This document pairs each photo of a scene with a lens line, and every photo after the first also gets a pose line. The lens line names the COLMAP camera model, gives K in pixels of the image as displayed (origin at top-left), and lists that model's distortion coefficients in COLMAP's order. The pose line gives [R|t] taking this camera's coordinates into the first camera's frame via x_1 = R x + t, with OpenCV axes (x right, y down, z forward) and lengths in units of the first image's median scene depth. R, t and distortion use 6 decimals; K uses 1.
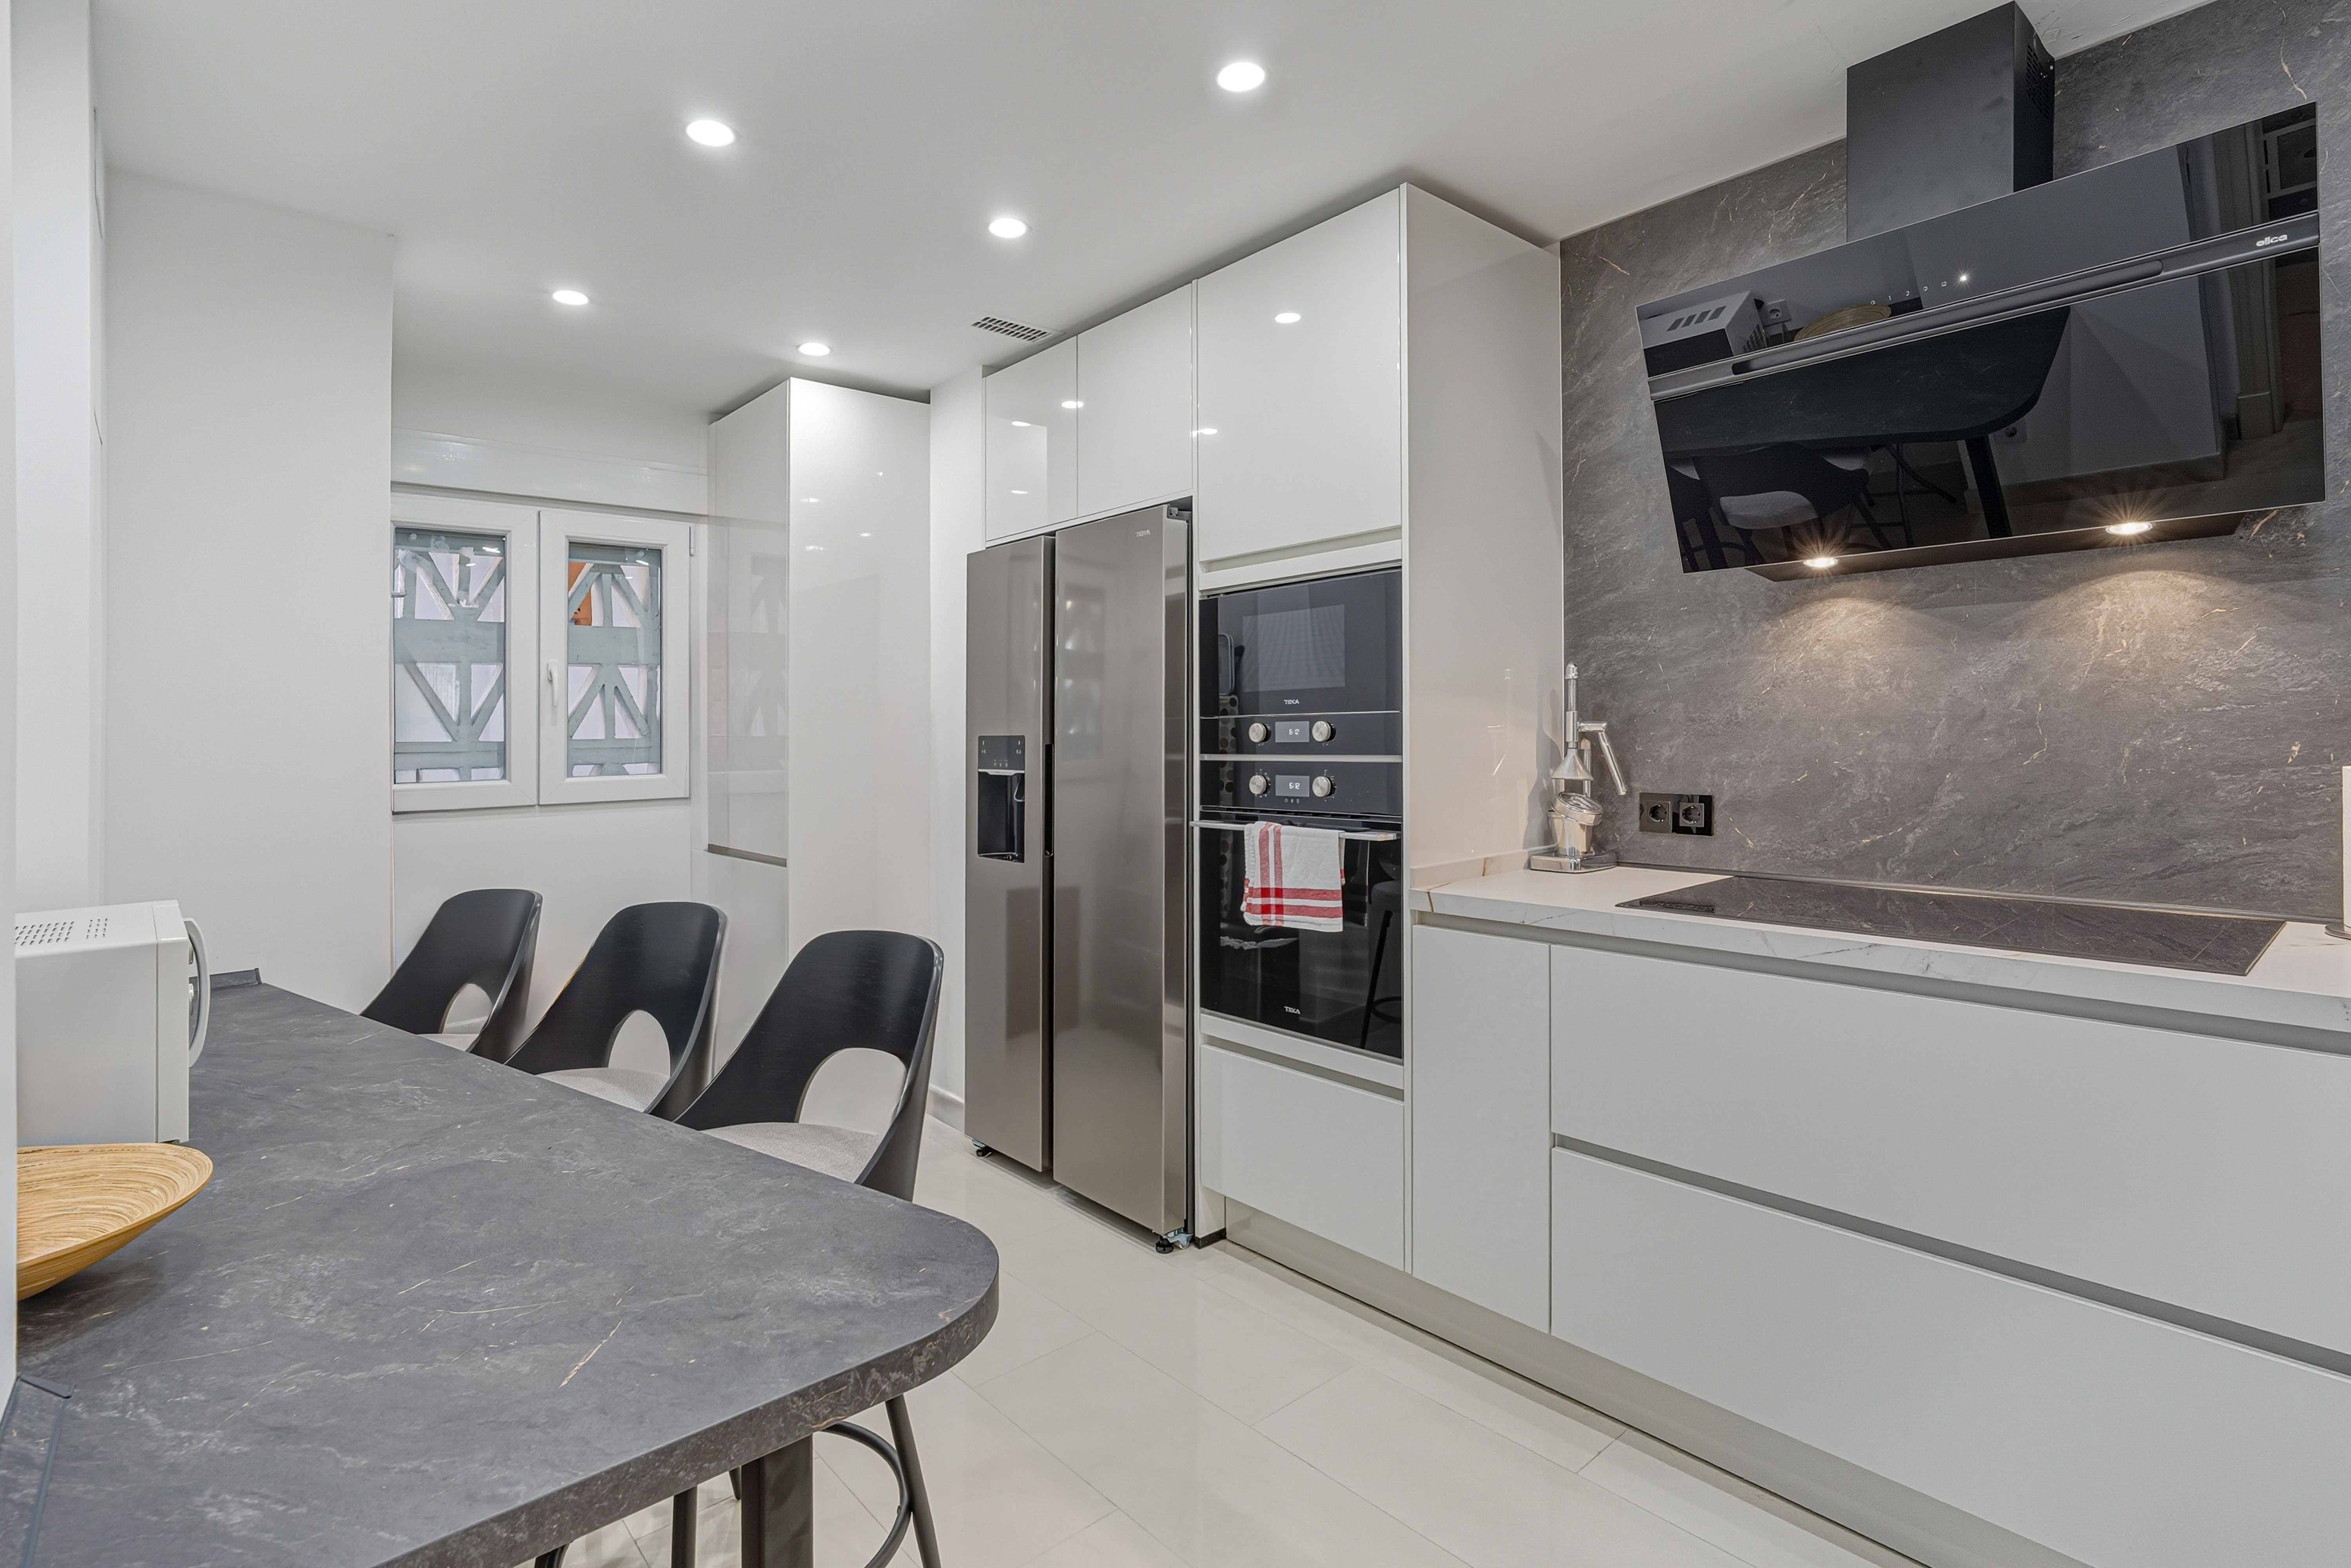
lens RADIAL K [[1128.5, 0, 1192.1], [0, 1128.5, 788.0], [0, 0, 1]] dist [-0.021472, 0.012056]
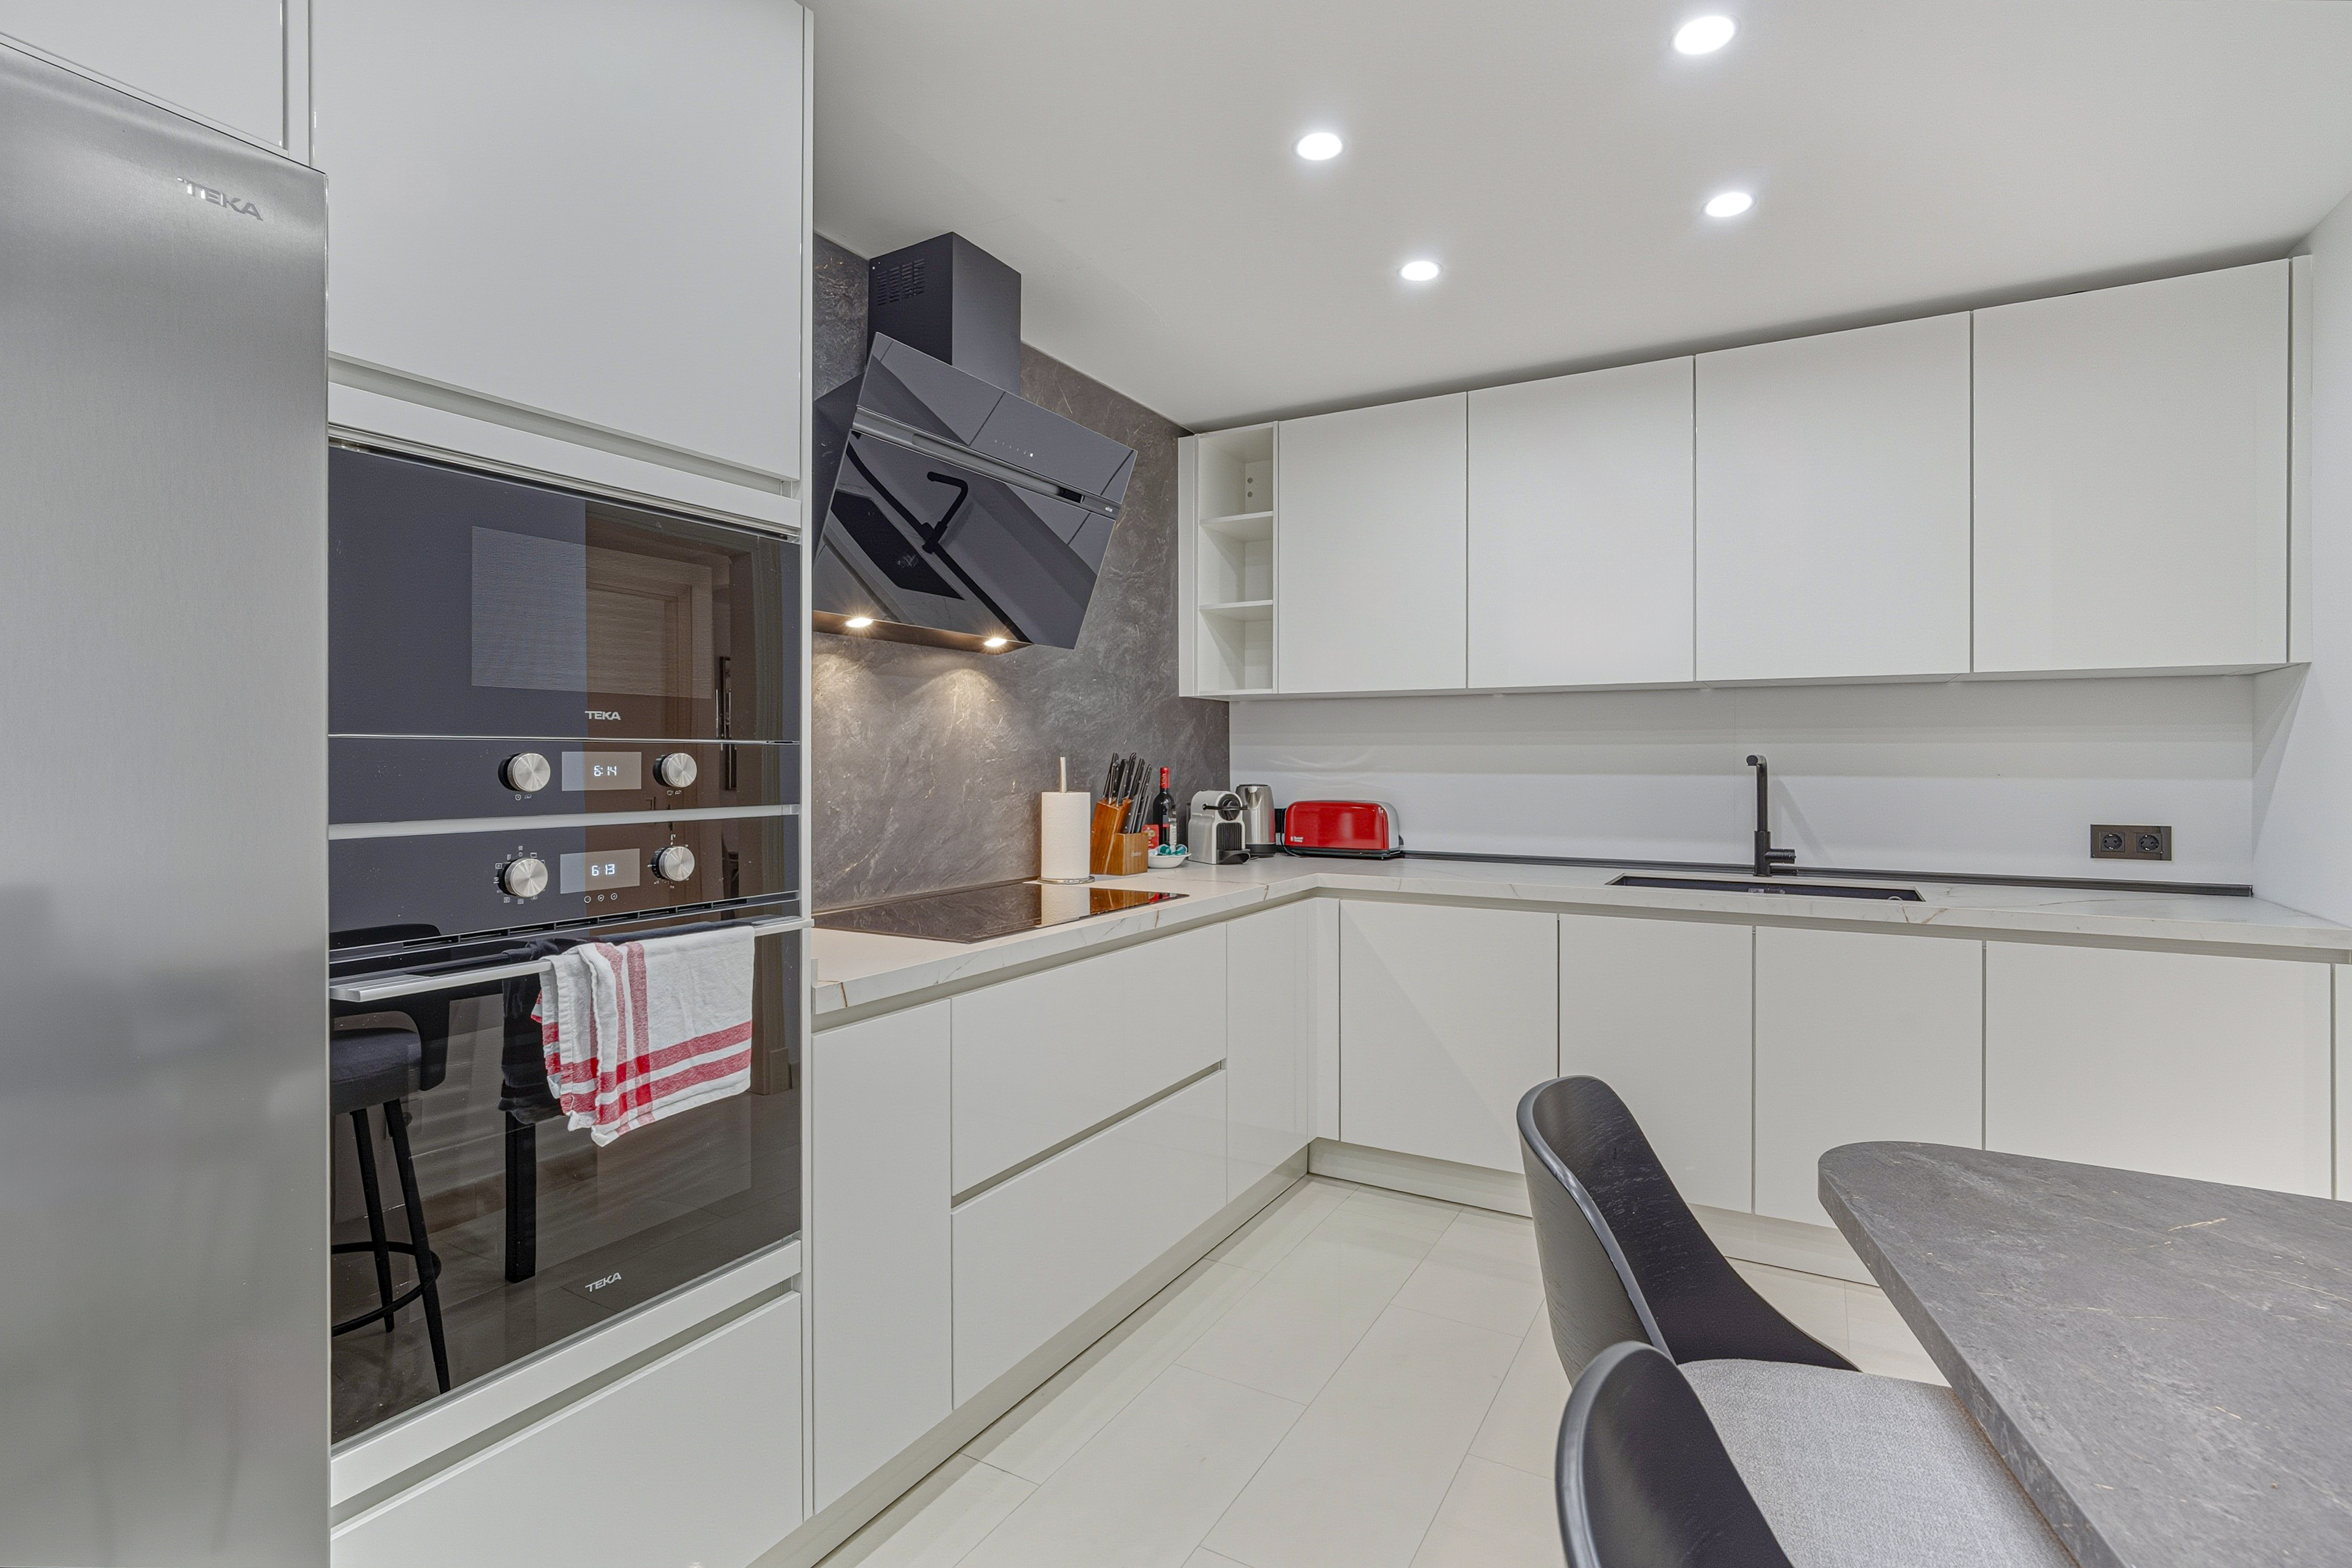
lens RADIAL K [[1101.7, 0, 1167.6], [0, 1101.7, 776.5], [0, 0, 1]] dist [-0.018043, 0.011416]
pose [[-0.300606, 0.004489, 0.953738, -0.595035], [0.056281, 0.998330, 0.013040, -0.045958], [-0.952086, 0.057597, -0.300356, 1.065353]]
